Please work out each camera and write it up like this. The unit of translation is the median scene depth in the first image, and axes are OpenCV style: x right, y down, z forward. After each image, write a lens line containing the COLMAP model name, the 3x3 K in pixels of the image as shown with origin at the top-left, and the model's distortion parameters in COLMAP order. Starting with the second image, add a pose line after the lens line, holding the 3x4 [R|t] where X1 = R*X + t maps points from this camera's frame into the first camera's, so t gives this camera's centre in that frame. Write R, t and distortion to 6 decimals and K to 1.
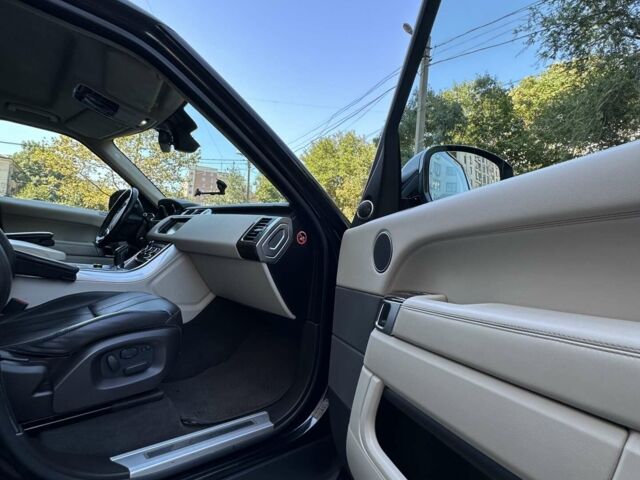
lens RADIAL K [[343.0, 0, 320.1], [0, 343.0, 240.5], [0, 0, 1]] dist [-0.001462, 0.001255]
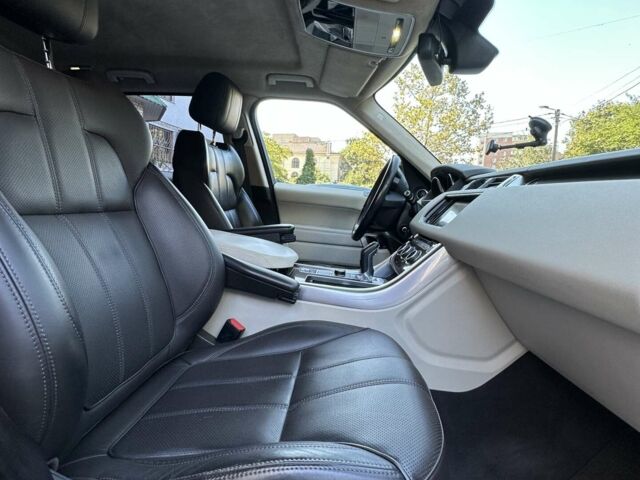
lens RADIAL K [[343.0, 0, 320.9], [0, 343.0, 238.4], [0, 0, 1]] dist [-0.001462, 0.001255]
pose [[0.699777, 0.034406, -0.713532, -0.137667], [0.017787, 0.997691, 0.065551, -0.031047], [0.714140, -0.058563, 0.697549, 0.373556]]
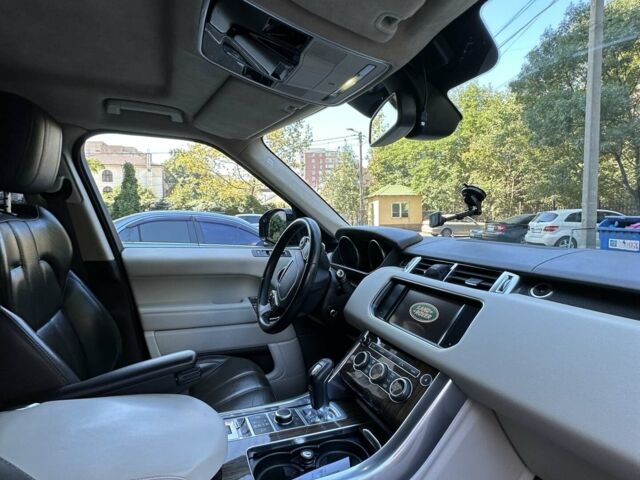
lens RADIAL K [[343.0, 0, 318.6], [0, 343.0, 238.5], [0, 0, 1]] dist [-0.001462, 0.001255]
pose [[0.944093, -0.062881, -0.323627, -0.332116], [0.085793, 0.994680, 0.057012, -0.143782], [0.318320, -0.081590, 0.944466, 0.453520]]
